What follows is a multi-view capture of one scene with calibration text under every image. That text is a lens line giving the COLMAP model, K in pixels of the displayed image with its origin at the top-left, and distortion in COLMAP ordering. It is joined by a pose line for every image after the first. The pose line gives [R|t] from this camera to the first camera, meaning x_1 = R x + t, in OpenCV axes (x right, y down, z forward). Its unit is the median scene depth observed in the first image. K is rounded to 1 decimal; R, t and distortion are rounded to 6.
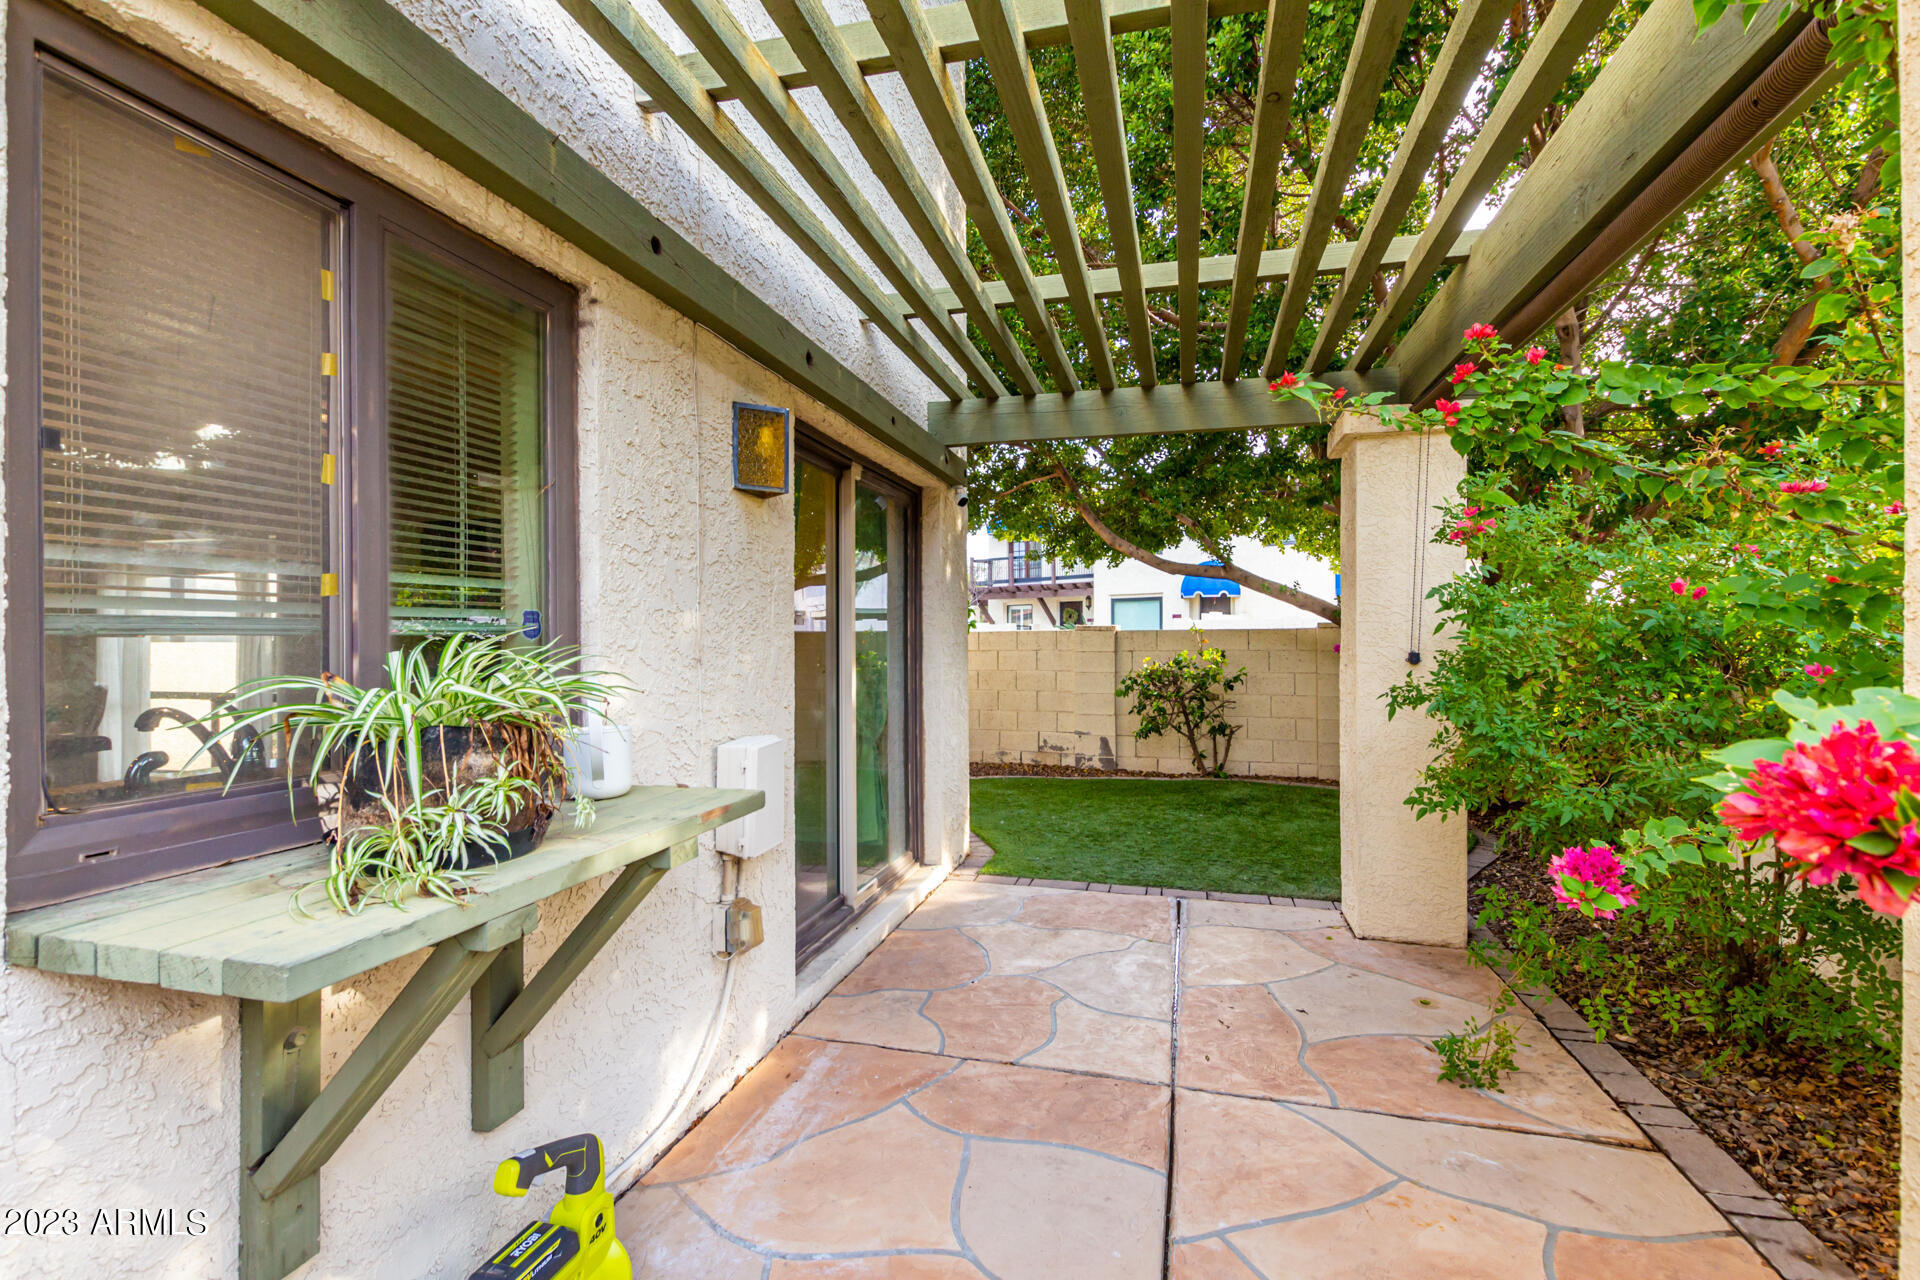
lens RADIAL K [[876.6, 0, 961.7], [0, 876.6, 637.8], [0, 0, 1]] dist [0.008280, -0.003911]
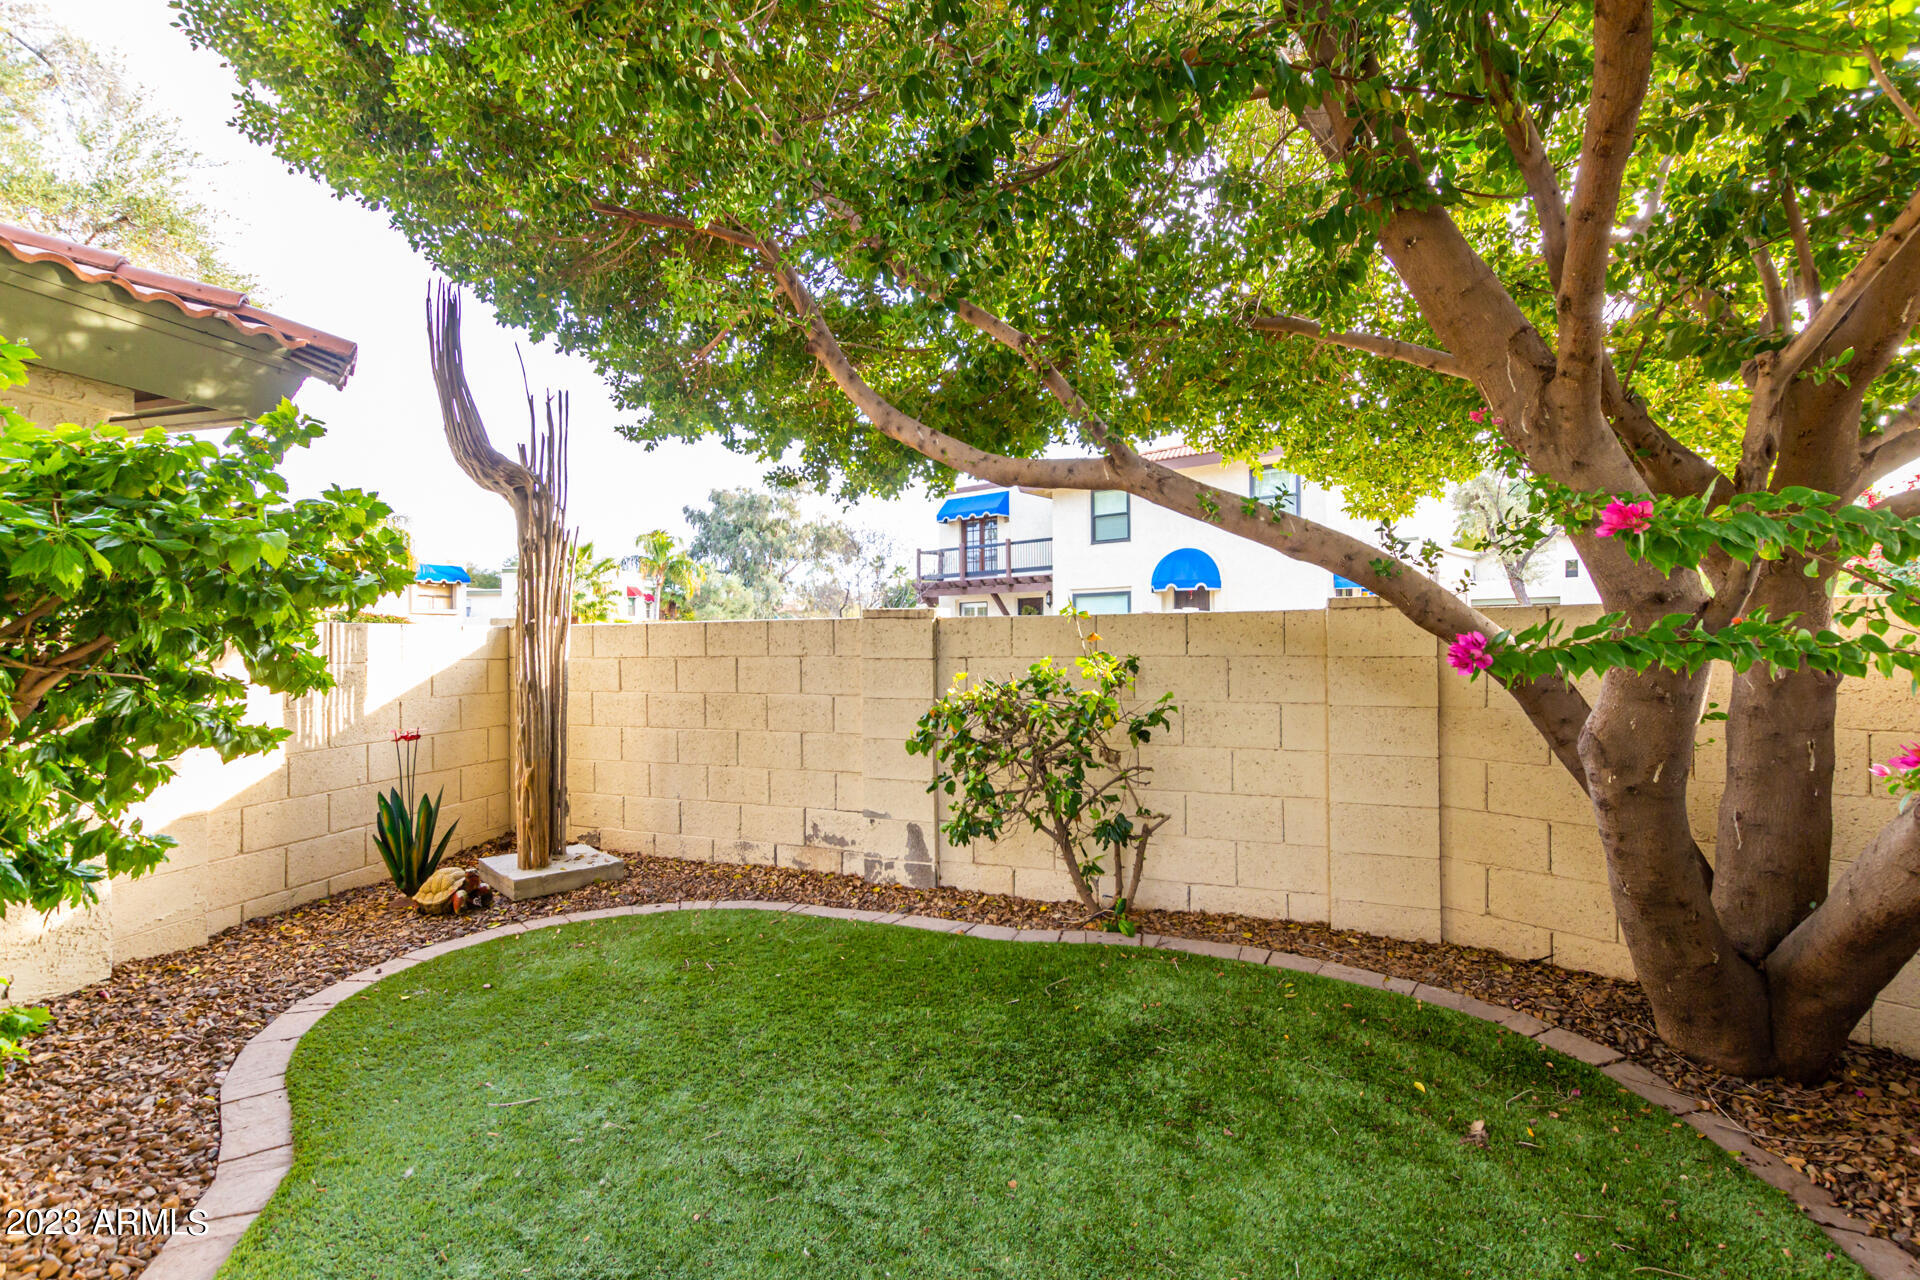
lens RADIAL K [[876.6, 0, 957.1], [0, 876.6, 639.1], [0, 0, 1]] dist [0.008280, -0.003911]
pose [[0.999993, -0.002011, 0.003117, 0.328705], [0.002017, 0.999996, -0.001874, 0.008989], [-0.003113, 0.001881, 0.999993, 0.849969]]
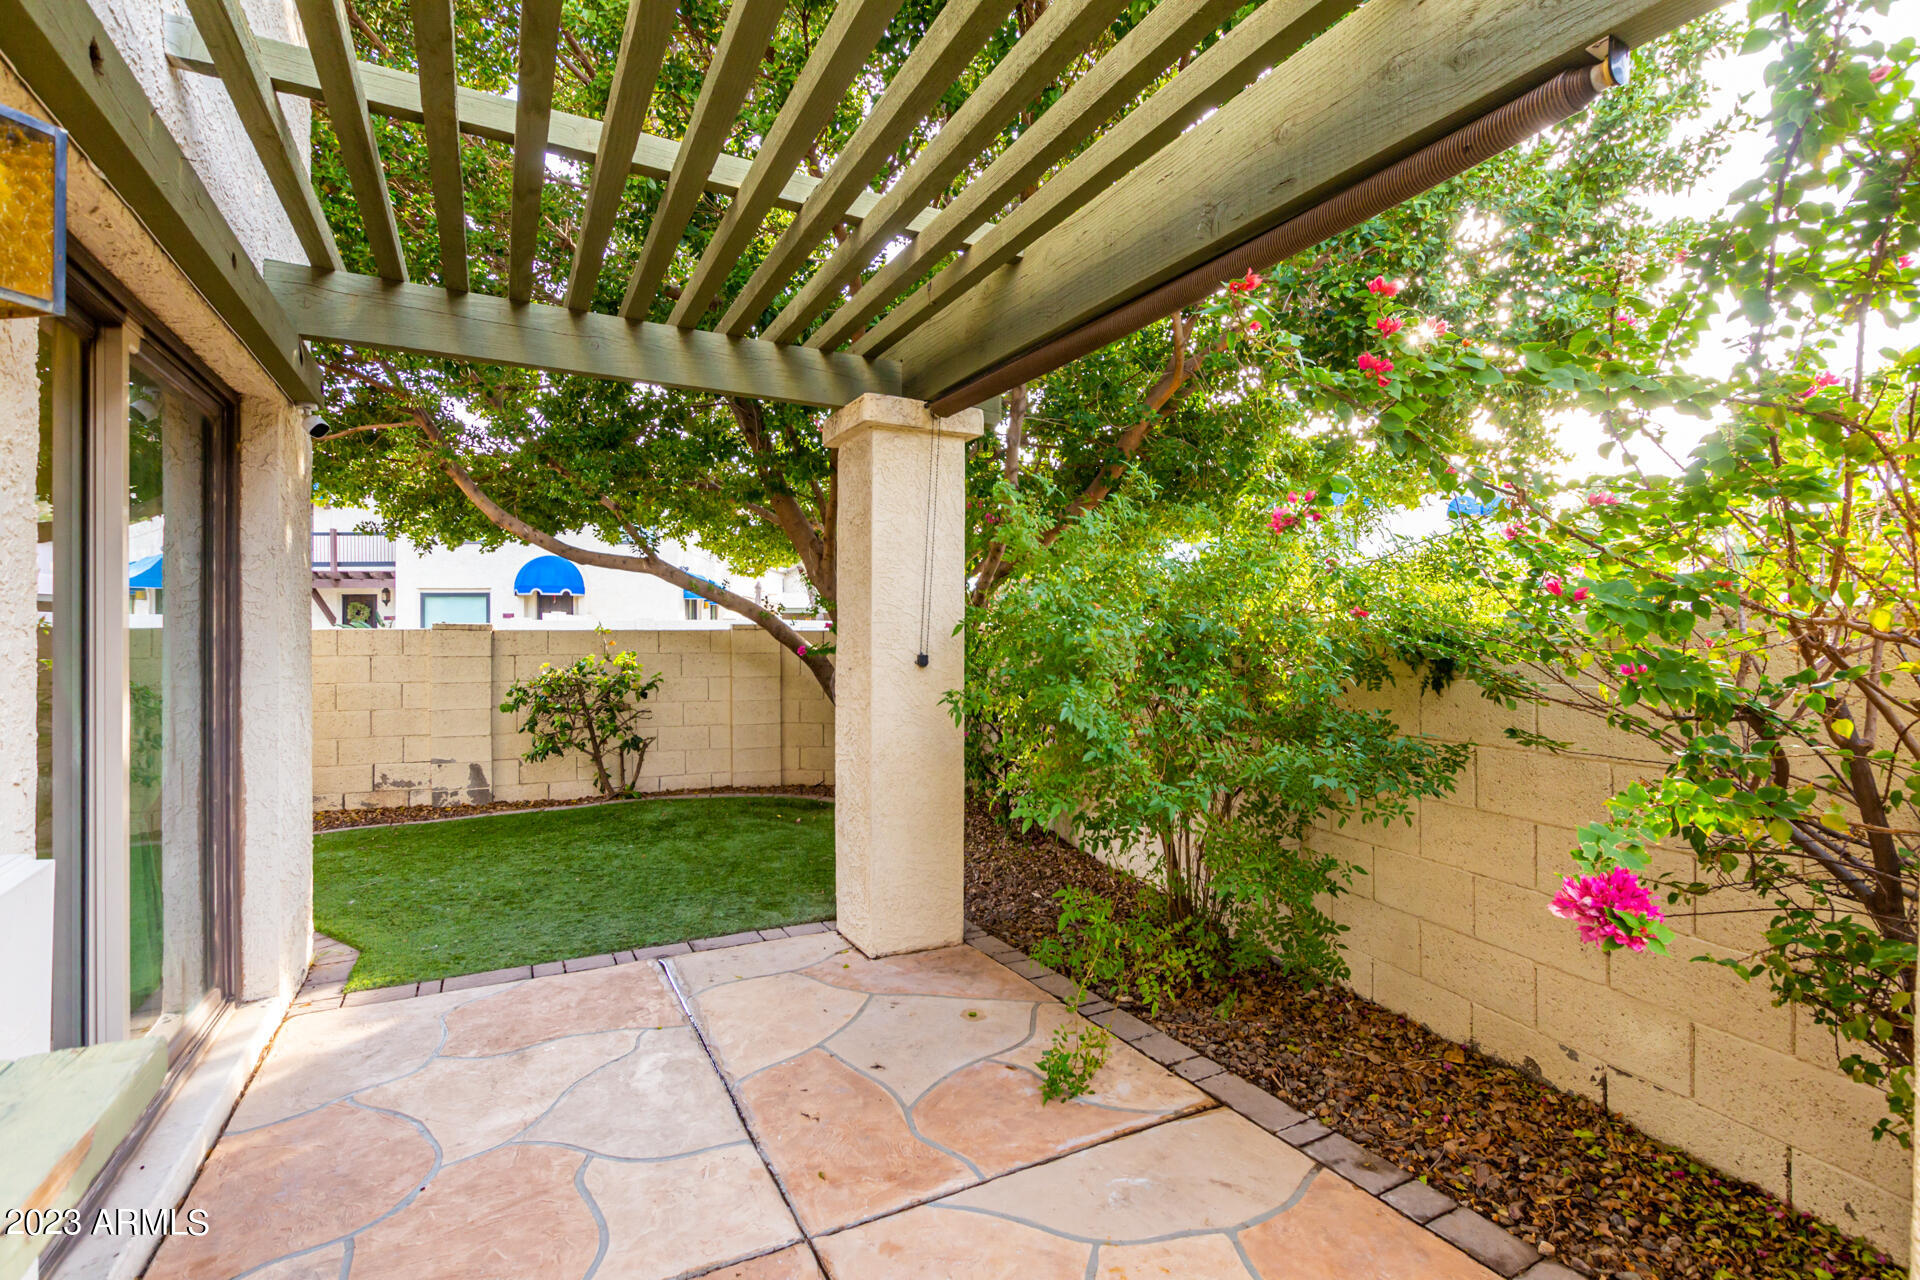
lens RADIAL K [[876.6, 0, 970.2], [0, 876.6, 637.9], [0, 0, 1]] dist [0.008280, -0.003911]
pose [[0.732884, 0.004524, 0.680338, -0.091002], [-0.002542, 0.999989, -0.003911, 0.001626], [-0.680349, 0.001137, 0.732888, 0.194726]]
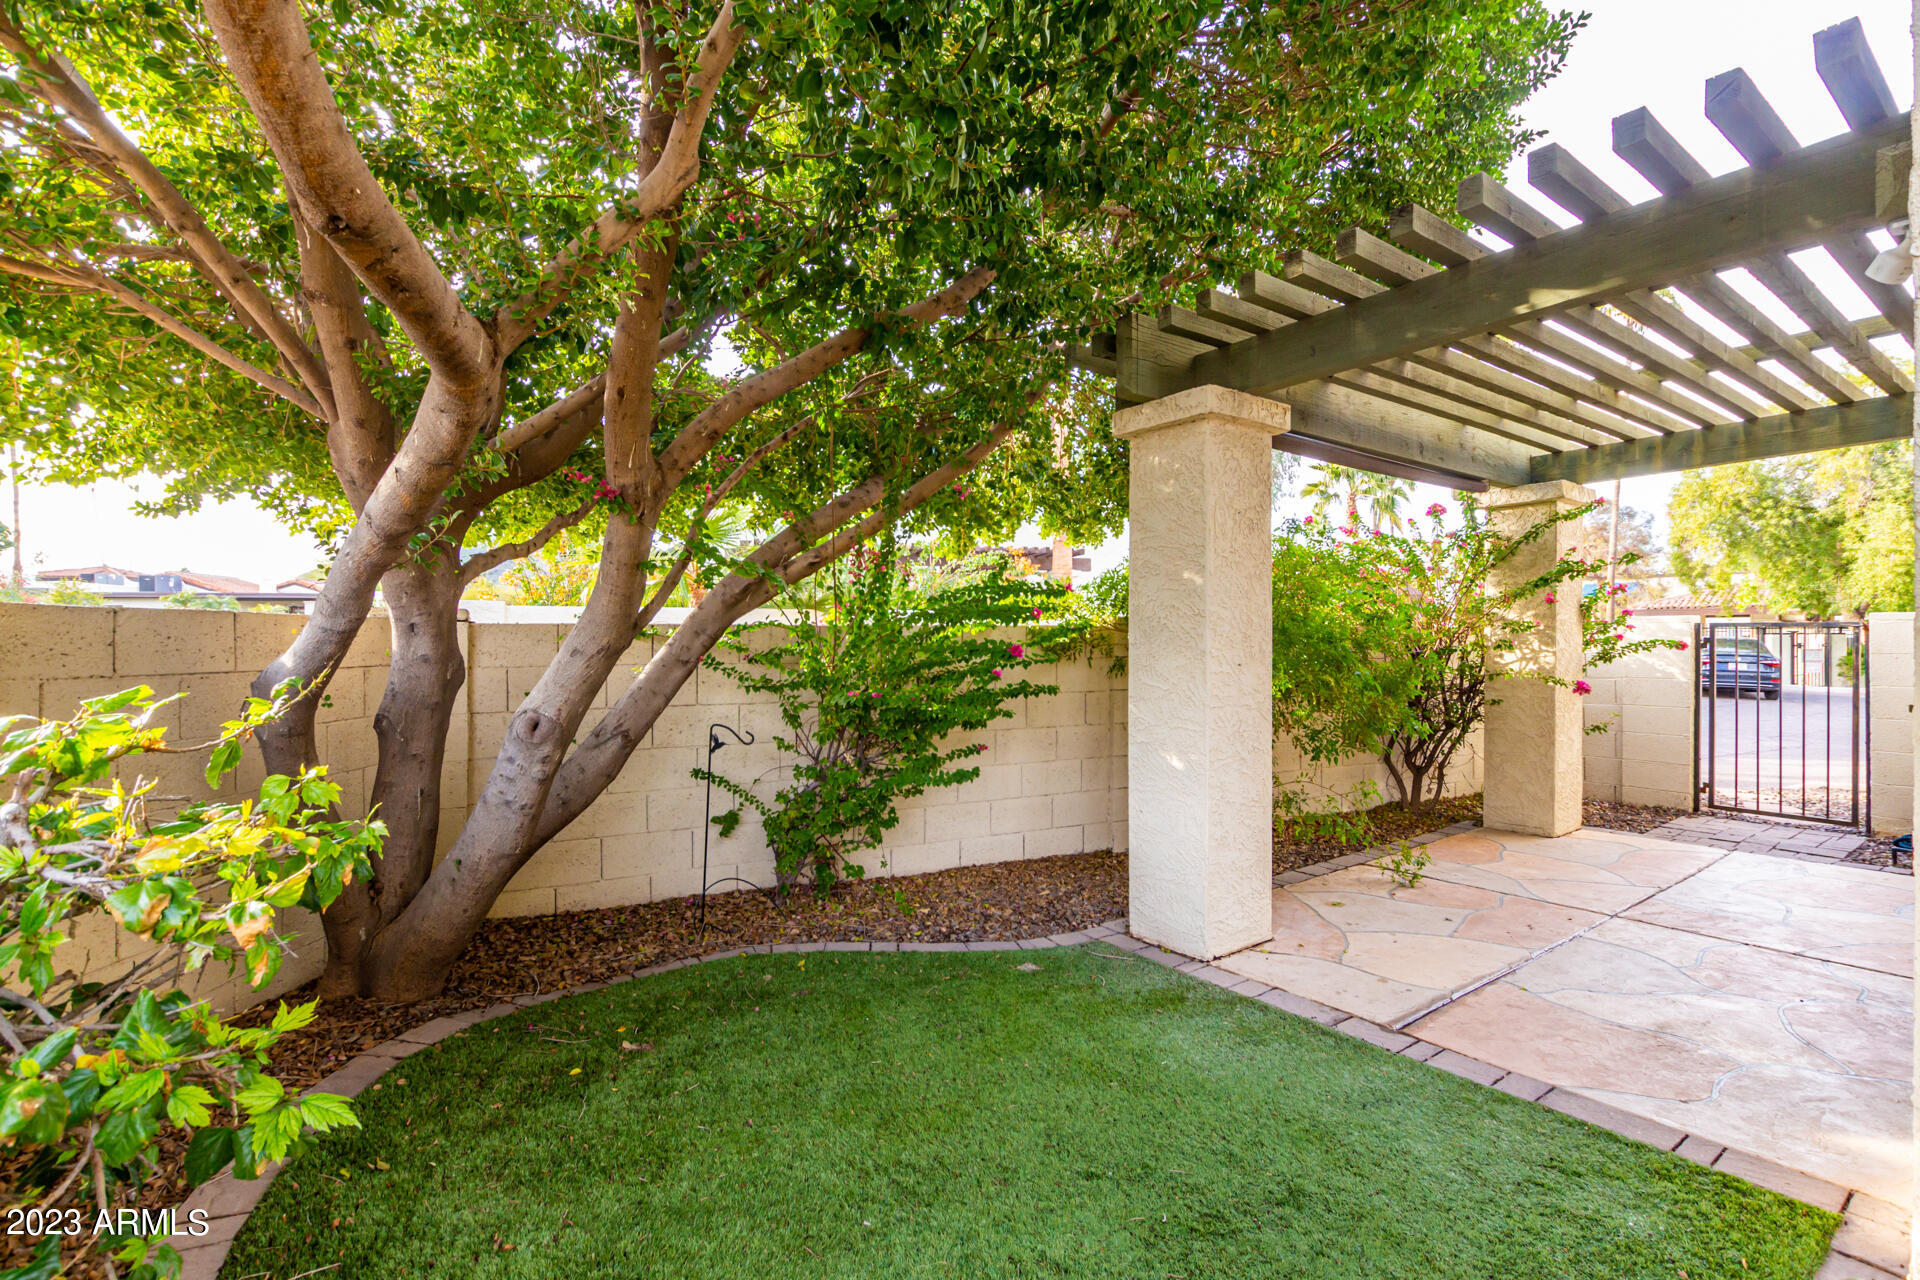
lens RADIAL K [[876.6, 0, 971.1], [0, 876.6, 639.4], [0, 0, 1]] dist [0.008280, -0.003911]
pose [[-0.776444, 0.000907, 0.630186, 0.075644], [0.001415, 0.999999, 0.000304, 0.005151], [-0.630185, 0.001127, -0.776444, 1.605031]]
